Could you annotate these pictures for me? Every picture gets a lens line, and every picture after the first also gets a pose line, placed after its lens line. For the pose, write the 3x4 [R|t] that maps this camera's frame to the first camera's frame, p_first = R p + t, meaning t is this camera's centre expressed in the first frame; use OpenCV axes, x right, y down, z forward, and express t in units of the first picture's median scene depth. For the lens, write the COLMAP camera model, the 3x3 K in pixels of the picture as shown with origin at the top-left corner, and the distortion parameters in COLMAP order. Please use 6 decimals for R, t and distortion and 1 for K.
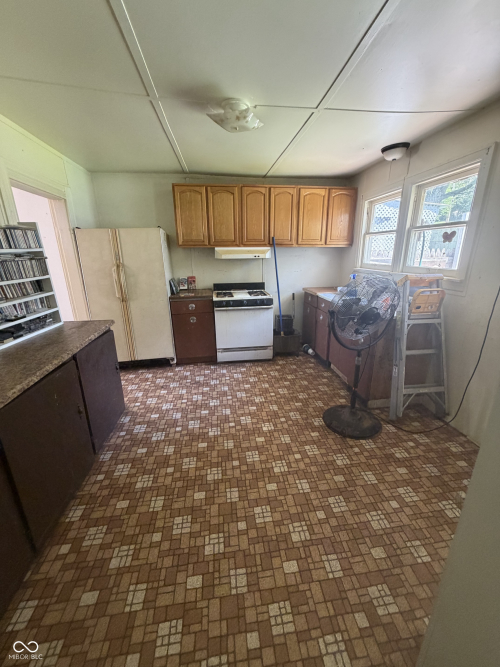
lens RADIAL K [[265.3, 0, 249.4], [0, 265.3, 331.6], [0, 0, 1]] dist [-0.003805, 0.000621]
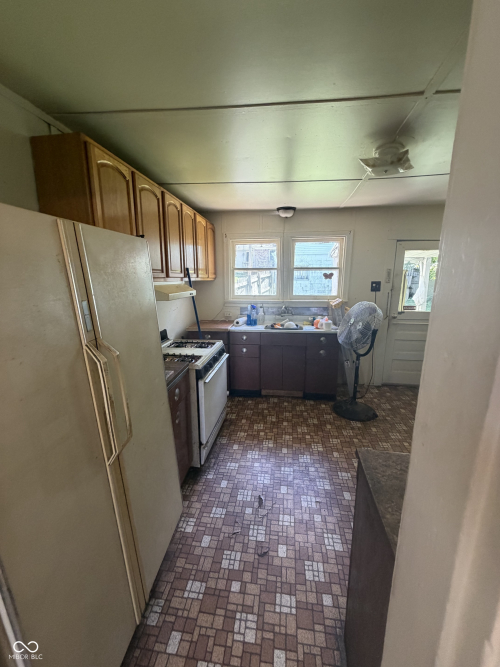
lens RADIAL K [[265.3, 0, 253.3], [0, 265.3, 334.4], [0, 0, 1]] dist [-0.003805, 0.000621]
pose [[0.258631, -0.196651, 0.945747, -0.749439], [0.278765, 0.952599, 0.121842, -0.265064], [-0.924878, 0.232129, 0.301191, 0.786833]]
